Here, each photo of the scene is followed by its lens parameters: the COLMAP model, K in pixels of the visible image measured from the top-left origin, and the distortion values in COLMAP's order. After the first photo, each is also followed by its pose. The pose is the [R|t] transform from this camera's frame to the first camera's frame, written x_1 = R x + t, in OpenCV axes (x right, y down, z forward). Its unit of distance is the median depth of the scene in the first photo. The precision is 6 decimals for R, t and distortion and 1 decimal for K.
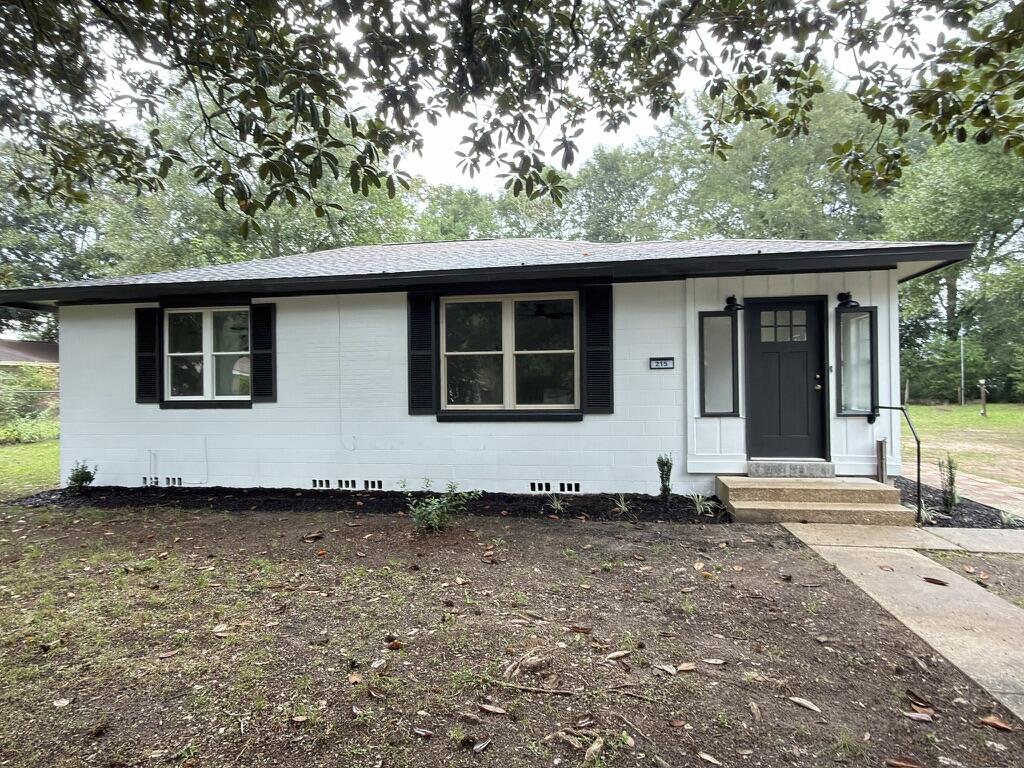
lens RADIAL K [[624.1, 0, 511.9], [0, 624.1, 381.2], [0, 0, 1]] dist [0.001530, 0.000162]
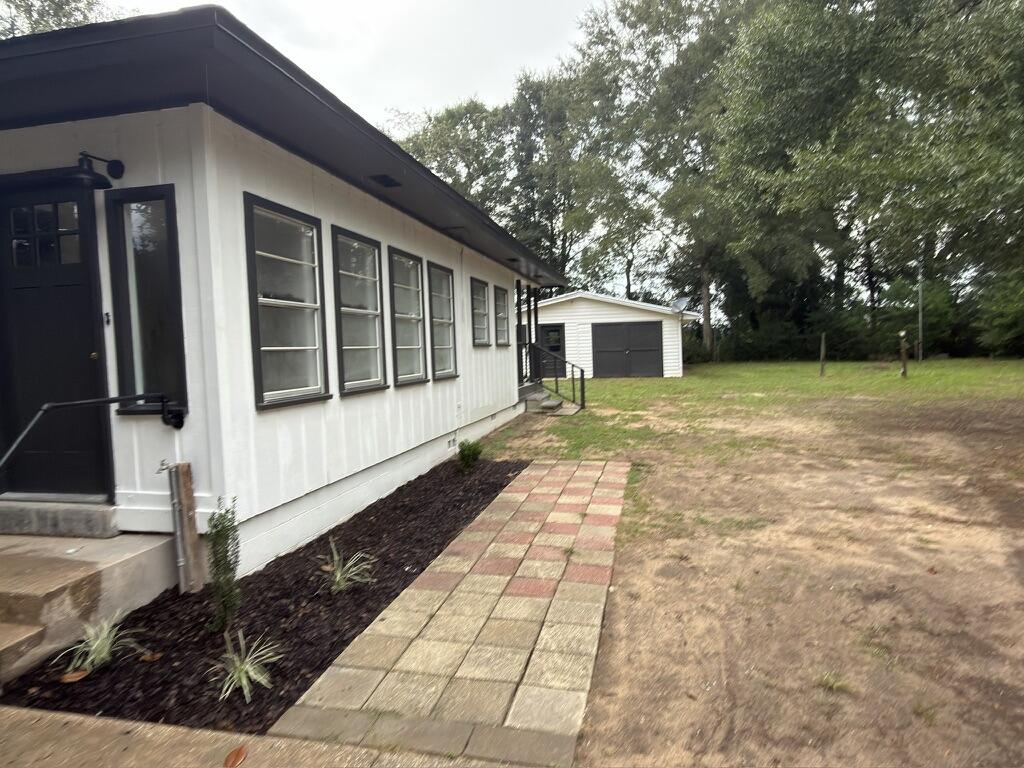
lens RADIAL K [[624.1, 0, 512.9], [0, 624.1, 387.6], [0, 0, 1]] dist [0.001530, 0.000162]
pose [[0.998968, -0.019649, -0.040961, 0.851207], [0.022489, 0.997288, 0.070074, 0.007428], [0.039473, -0.070923, 0.996700, 0.517774]]
